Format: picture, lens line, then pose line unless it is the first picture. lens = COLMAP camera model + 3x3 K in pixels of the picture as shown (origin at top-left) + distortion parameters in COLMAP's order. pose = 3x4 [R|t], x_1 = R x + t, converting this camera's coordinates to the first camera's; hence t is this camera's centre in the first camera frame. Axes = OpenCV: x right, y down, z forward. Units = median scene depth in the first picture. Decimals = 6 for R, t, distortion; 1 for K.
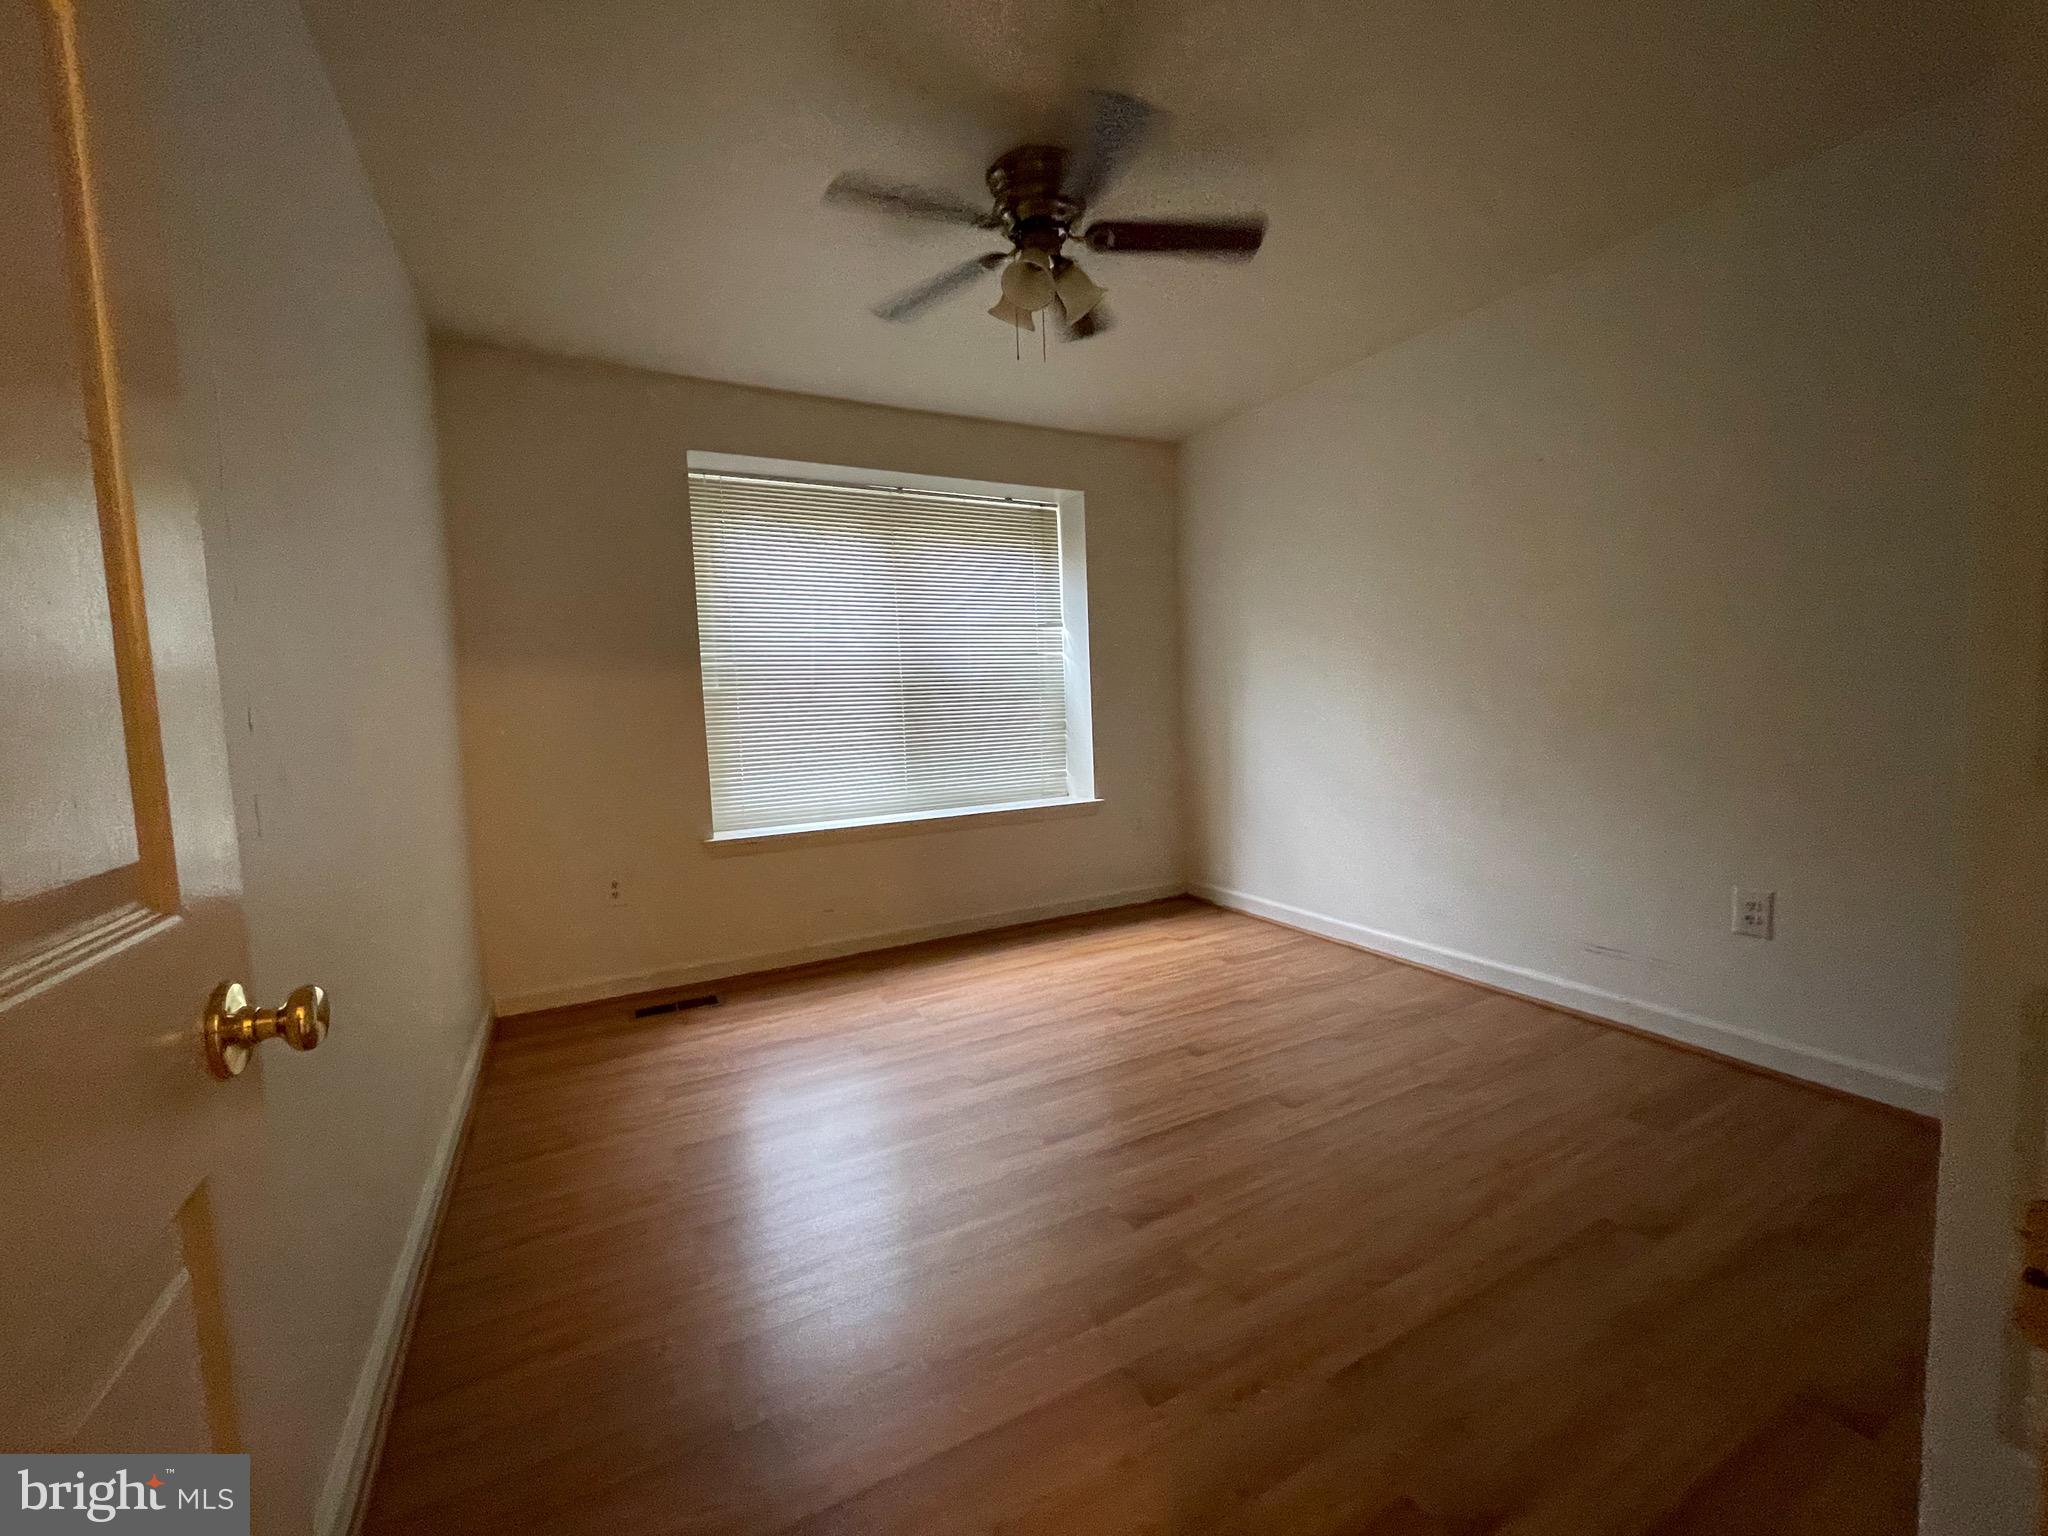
lens RADIAL K [[830.8, 0, 1021.3], [0, 830.8, 763.1], [0, 0, 1]] dist [0.001499, -0.000490]
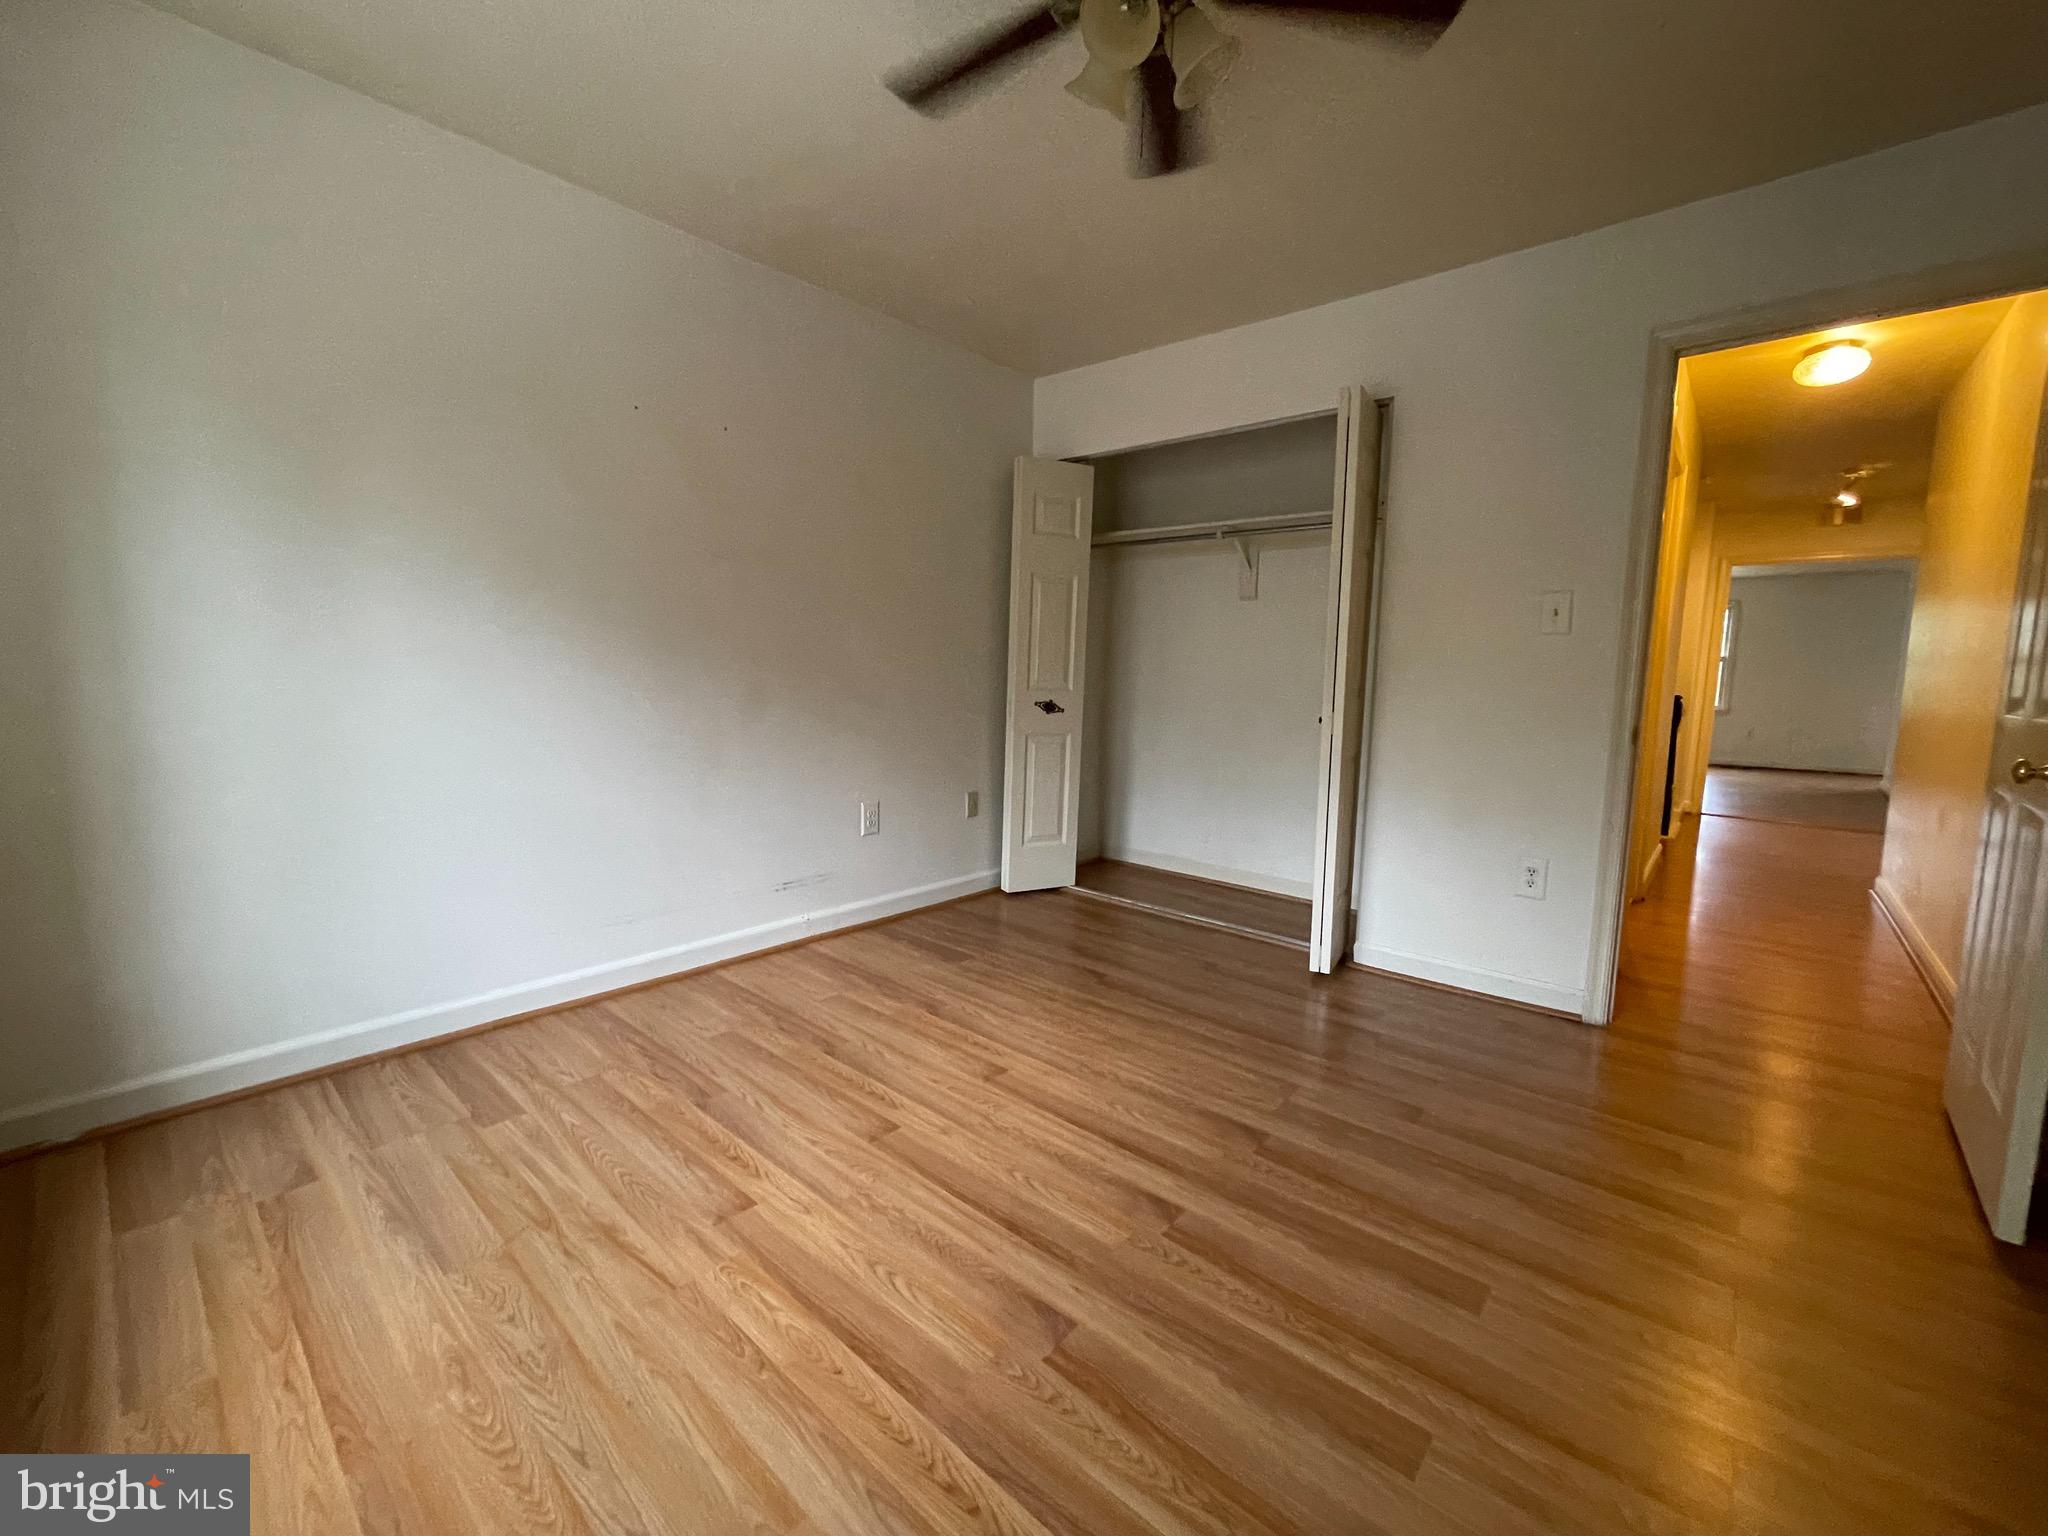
lens RADIAL K [[830.8, 0, 1021.3], [0, 830.8, 763.1], [0, 0, 1]] dist [0.001499, -0.000490]
pose [[-0.353349, -0.067306, 0.933067, -0.566271], [0.076226, 0.992020, 0.100425, -0.038806], [-0.932381, 0.106609, -0.345399, 1.282705]]
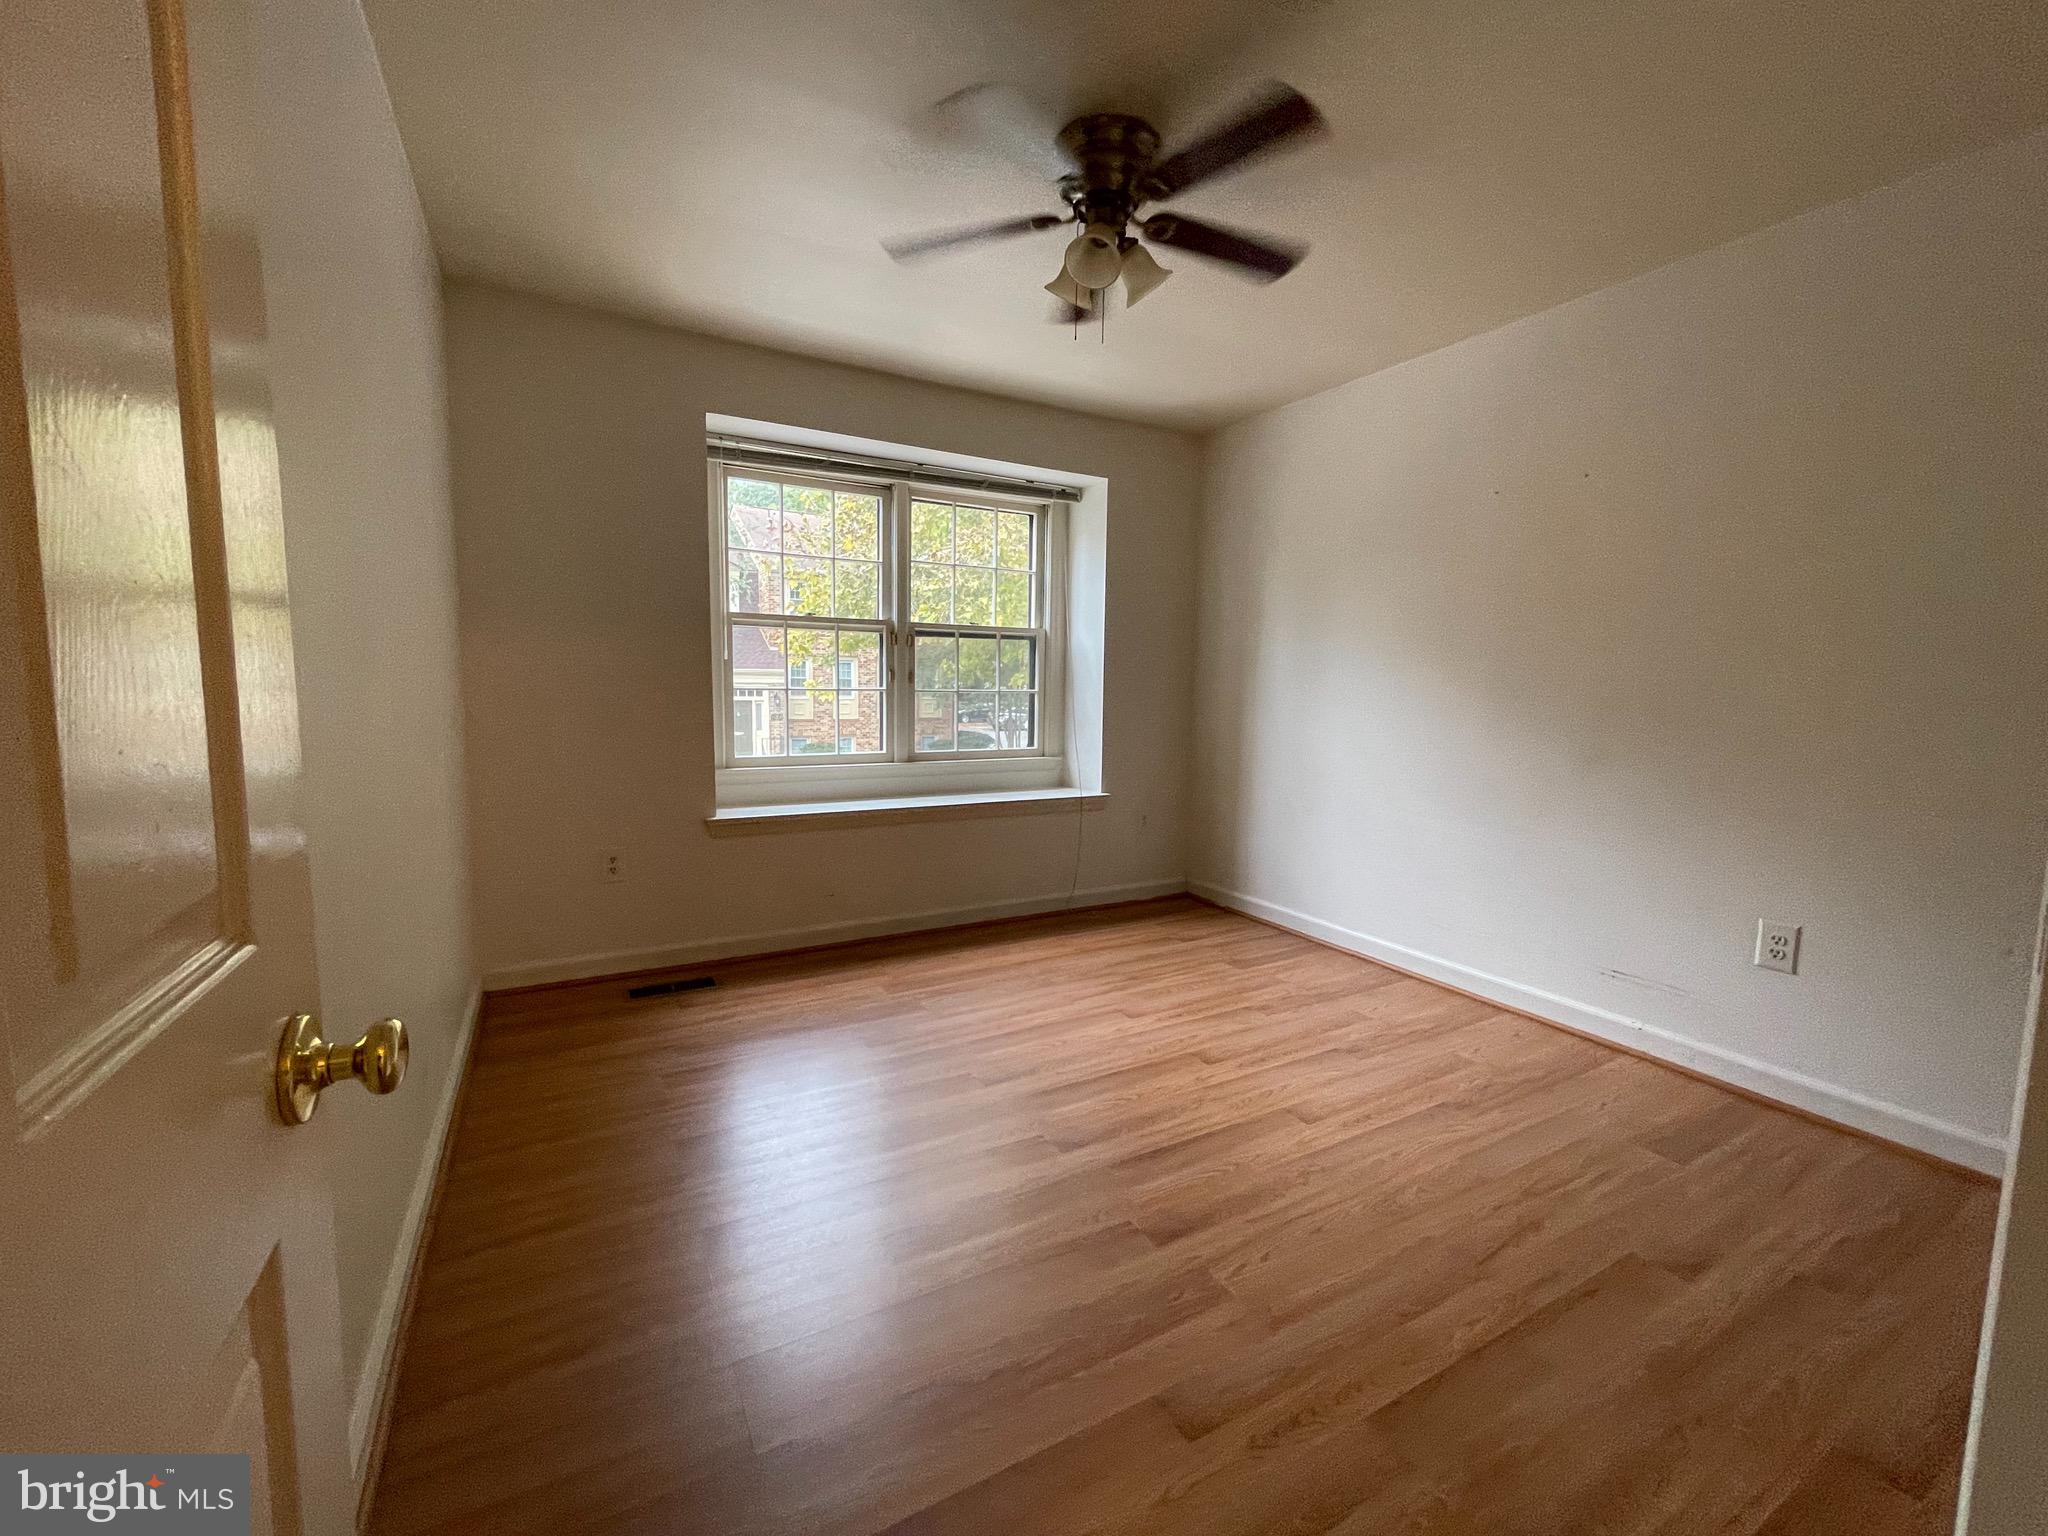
lens RADIAL K [[830.8, 0, 1021.3], [0, 830.8, 763.1], [0, 0, 1]] dist [0.001499, -0.000490]
pose [[0.998392, 0.050639, 0.025497, -0.061740], [-0.051147, 0.998497, 0.019707, -0.013204], [-0.024461, -0.020979, 0.999481, 0.032185]]
